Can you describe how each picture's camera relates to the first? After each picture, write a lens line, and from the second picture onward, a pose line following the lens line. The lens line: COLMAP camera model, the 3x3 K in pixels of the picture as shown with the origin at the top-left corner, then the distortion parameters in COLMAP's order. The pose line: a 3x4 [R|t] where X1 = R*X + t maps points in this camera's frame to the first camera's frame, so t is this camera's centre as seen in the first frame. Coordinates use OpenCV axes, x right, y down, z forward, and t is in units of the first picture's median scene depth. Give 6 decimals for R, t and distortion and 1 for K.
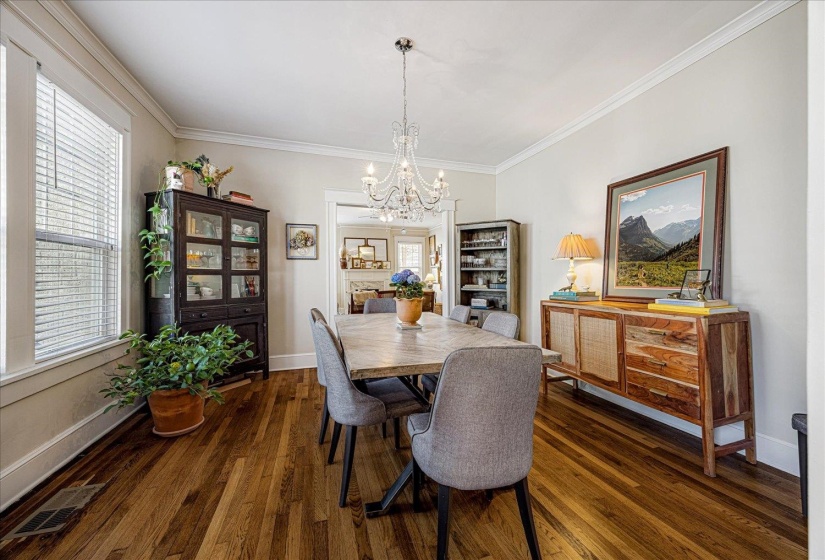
lens RADIAL K [[311.9, 0, 417.8], [0, 311.9, 277.3], [0, 0, 1]] dist [-0.007979, -0.000153]
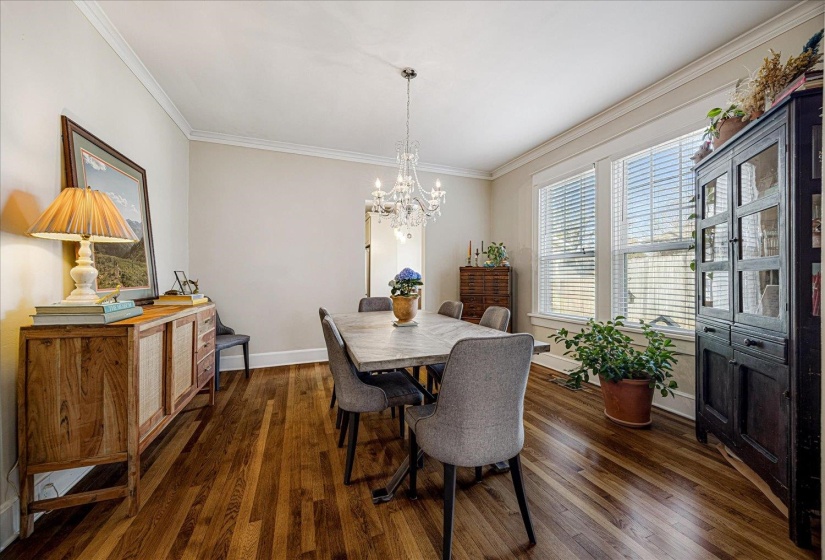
lens RADIAL K [[311.9, 0, 414.9], [0, 311.9, 277.8], [0, 0, 1]] dist [-0.007979, -0.000153]
pose [[-0.999577, 0.004080, -0.028808, -0.021256], [0.004125, 0.999990, -0.001495, 0.007628], [0.028801, -0.001613, -0.999584, 1.738030]]
